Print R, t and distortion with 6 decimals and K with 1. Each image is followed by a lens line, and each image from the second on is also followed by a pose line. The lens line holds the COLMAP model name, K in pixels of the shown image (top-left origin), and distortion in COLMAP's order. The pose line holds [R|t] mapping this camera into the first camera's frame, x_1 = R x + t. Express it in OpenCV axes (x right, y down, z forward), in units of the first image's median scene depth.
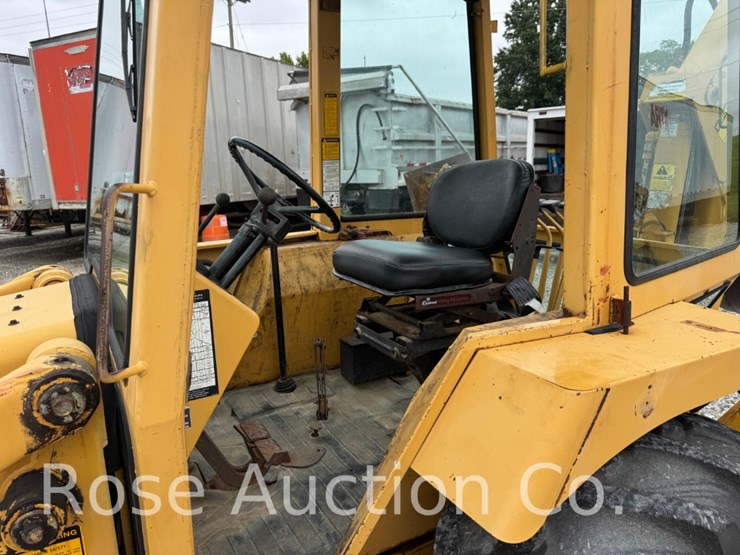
lens RADIAL K [[523.4, 0, 370.0], [0, 523.4, 277.5], [0, 0, 1]] dist [-0.006870, -0.001842]
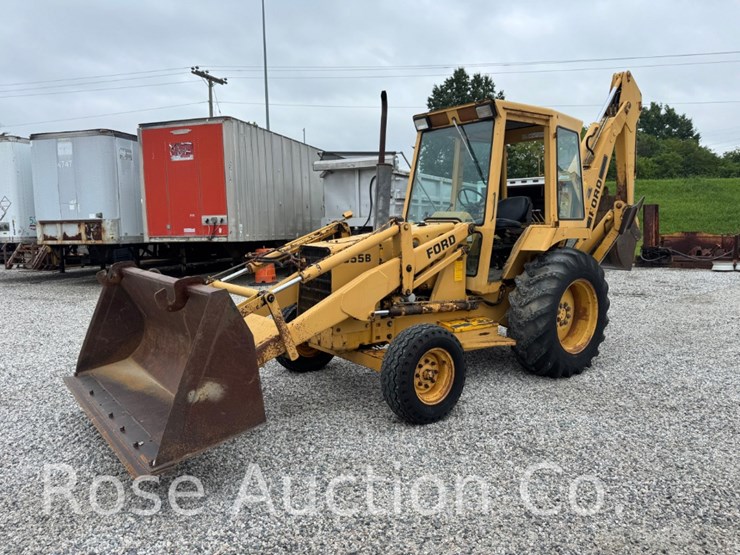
lens RADIAL K [[517.3, 0, 370.0], [0, 517.3, 277.5], [0, 0, 1]] dist [0.069225, -0.100439]
pose [[0.989476, 0.001875, 0.144688, -0.218495], [0.015317, 0.992941, -0.117620, 0.122908], [-0.143887, 0.118598, 0.982462, -0.388272]]
